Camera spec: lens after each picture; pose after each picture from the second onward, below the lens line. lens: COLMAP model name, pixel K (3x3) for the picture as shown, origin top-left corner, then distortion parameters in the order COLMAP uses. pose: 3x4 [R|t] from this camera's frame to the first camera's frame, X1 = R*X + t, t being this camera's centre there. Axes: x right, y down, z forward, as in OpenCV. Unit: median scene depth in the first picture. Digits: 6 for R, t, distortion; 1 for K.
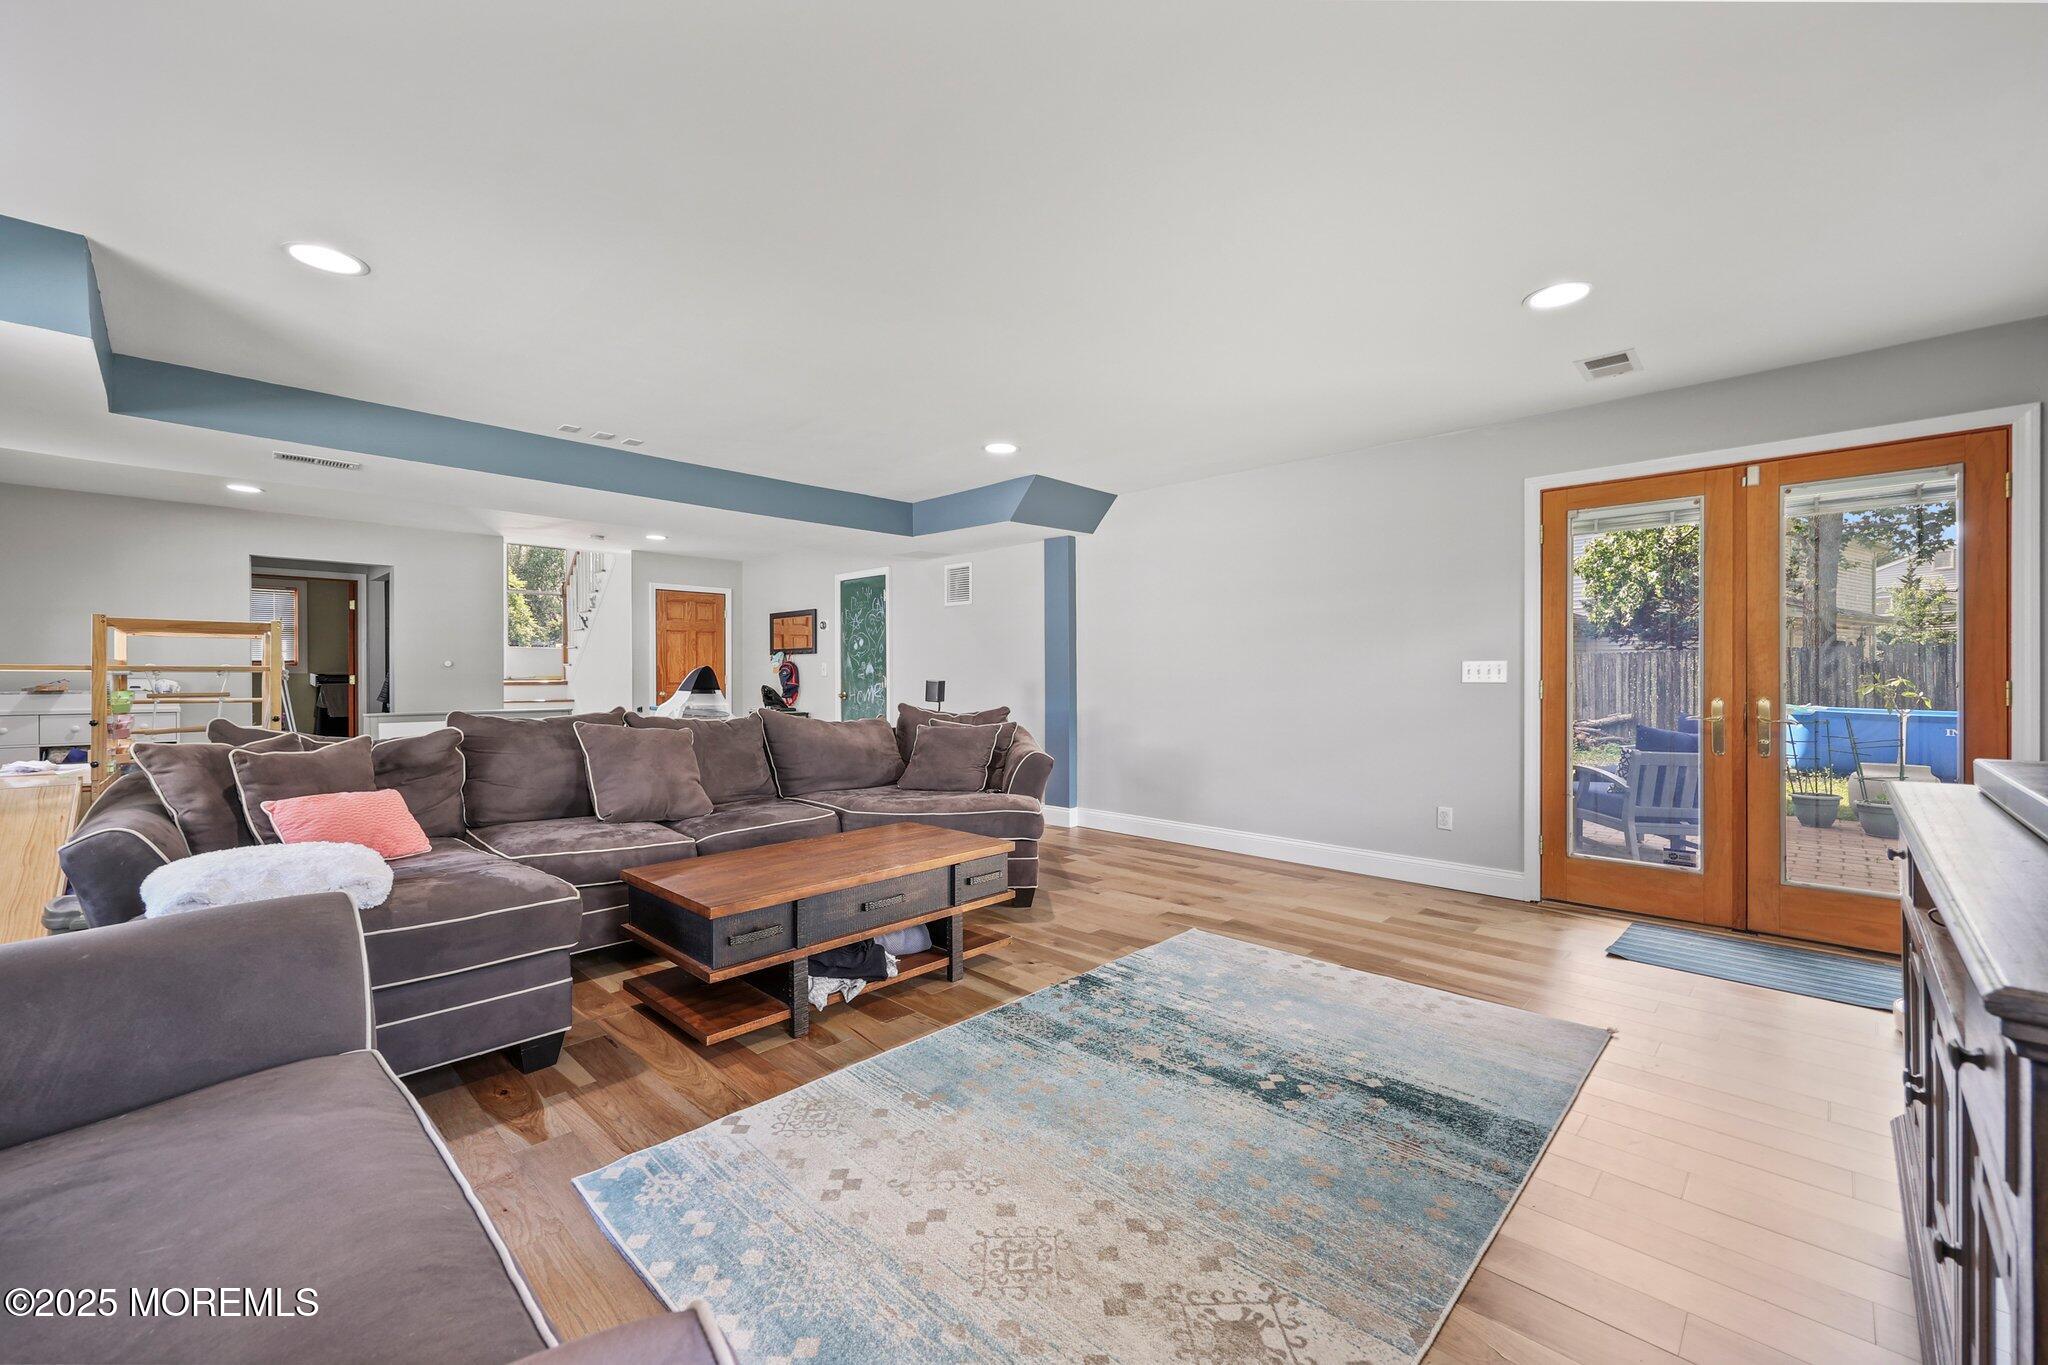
lens RADIAL K [[828.8, 0, 1021.7], [0, 828.8, 682.1], [0, 0, 1]] dist [0.004001, -0.000572]
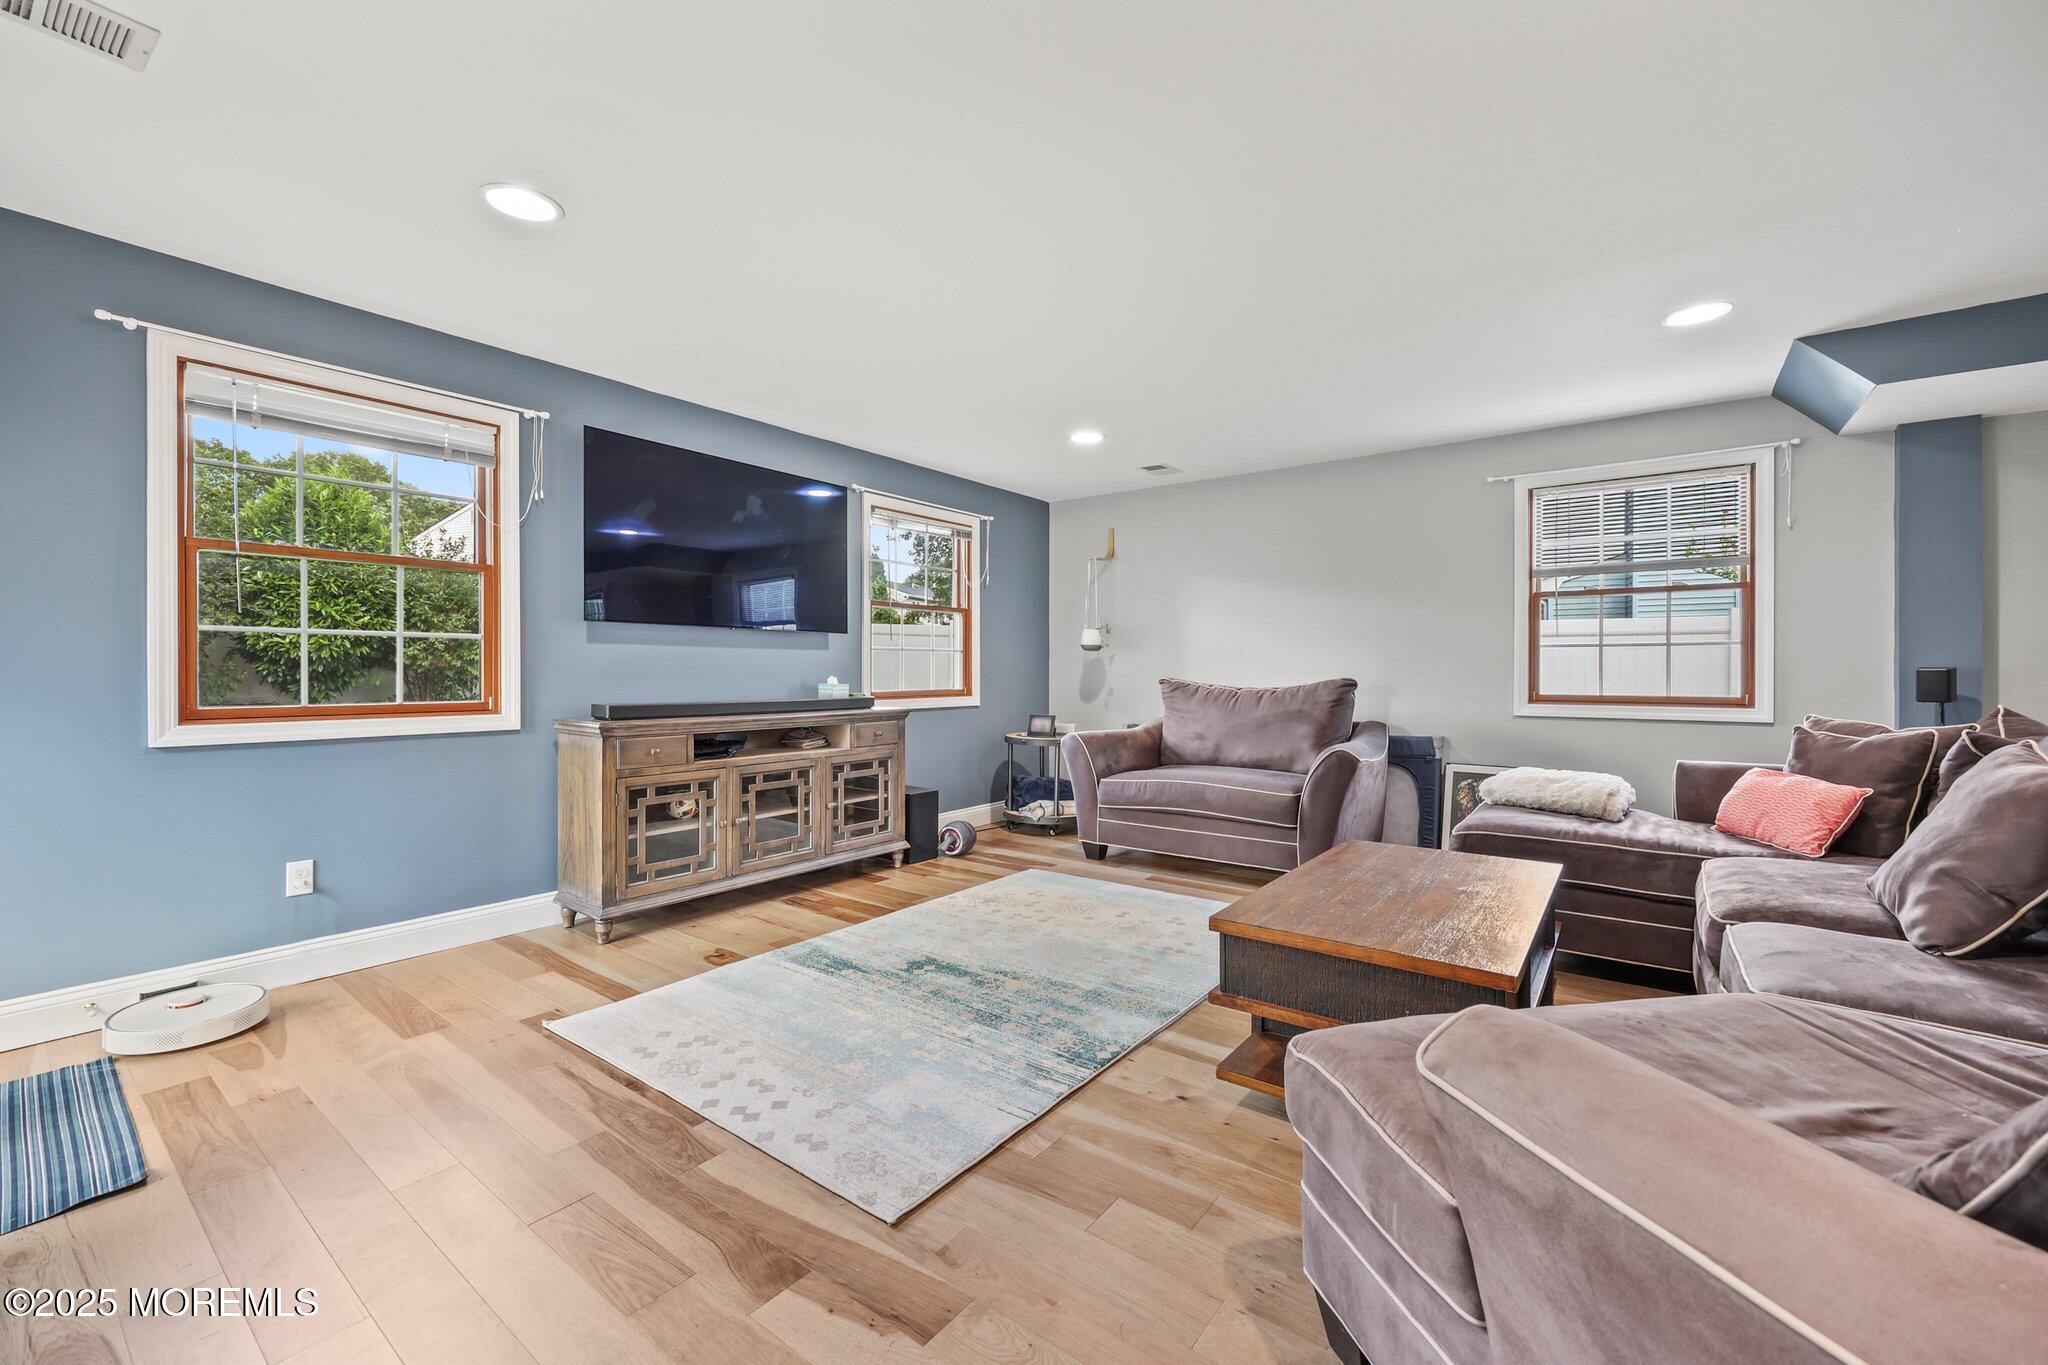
lens RADIAL K [[828.8, 0, 1025.2], [0, 828.8, 670.5], [0, 0, 1]] dist [0.004001, -0.000572]
pose [[-0.991851, 0.004873, -0.127307, 0.266506], [0.003812, 0.999956, 0.008577, -0.004685], [0.127343, 0.008022, -0.991826, 2.015279]]
